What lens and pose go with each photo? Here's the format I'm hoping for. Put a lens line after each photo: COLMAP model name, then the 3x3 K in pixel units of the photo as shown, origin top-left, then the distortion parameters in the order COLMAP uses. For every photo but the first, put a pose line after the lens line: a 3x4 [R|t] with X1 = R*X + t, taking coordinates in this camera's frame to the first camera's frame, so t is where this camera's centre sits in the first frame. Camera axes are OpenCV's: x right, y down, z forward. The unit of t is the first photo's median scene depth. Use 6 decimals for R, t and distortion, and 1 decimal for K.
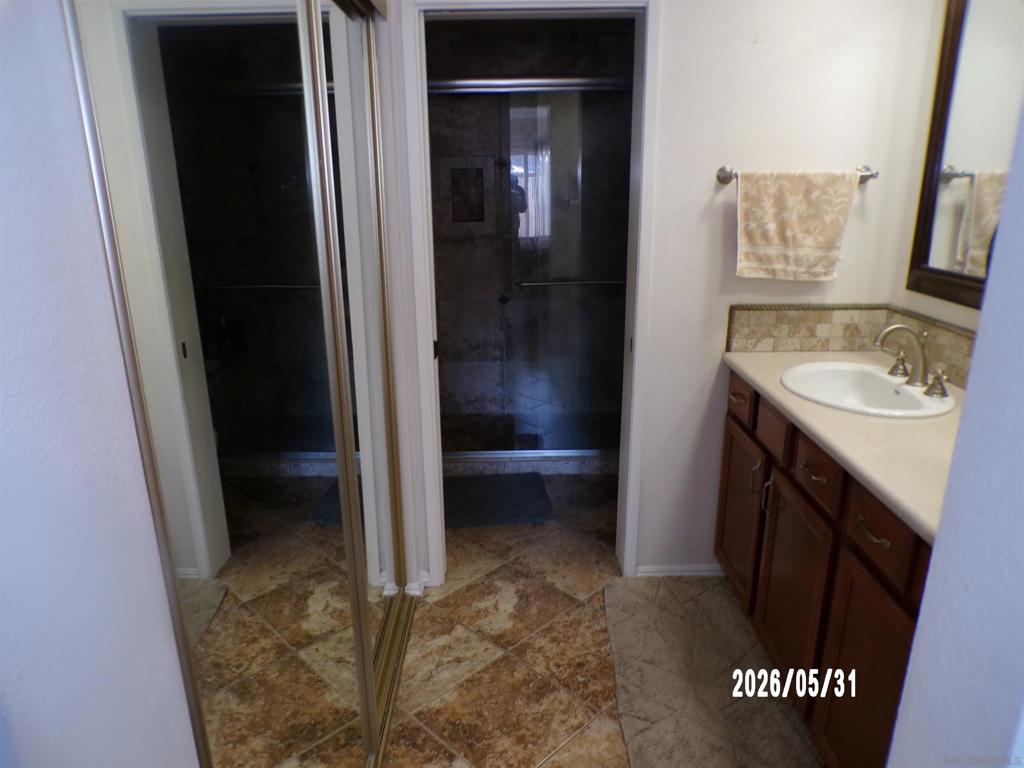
lens RADIAL K [[683.2, 0, 505.9], [0, 683.2, 388.6], [0, 0, 1]] dist [-0.049712, 0.023520]
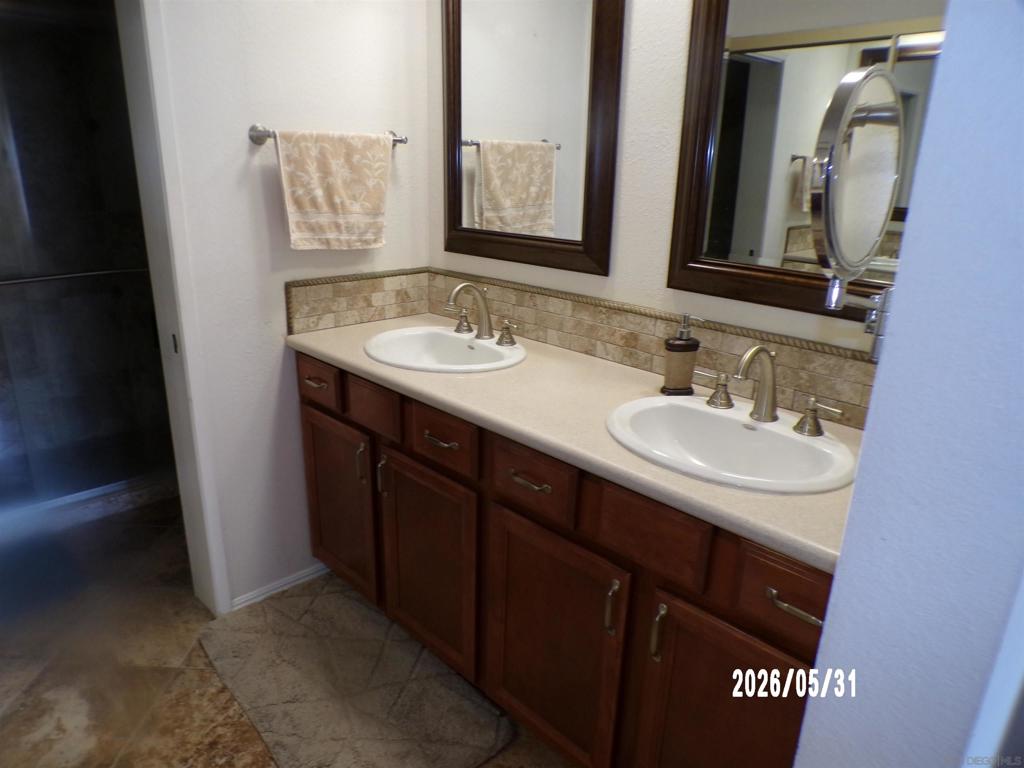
lens RADIAL K [[683.2, 0, 505.9], [0, 683.2, 388.6], [0, 0, 1]] dist [-0.049712, 0.023520]
pose [[0.719530, -0.190839, 0.667725, -0.089932], [0.177000, 0.980142, 0.089398, -0.014988], [-0.671526, 0.053862, 0.739021, 0.157172]]
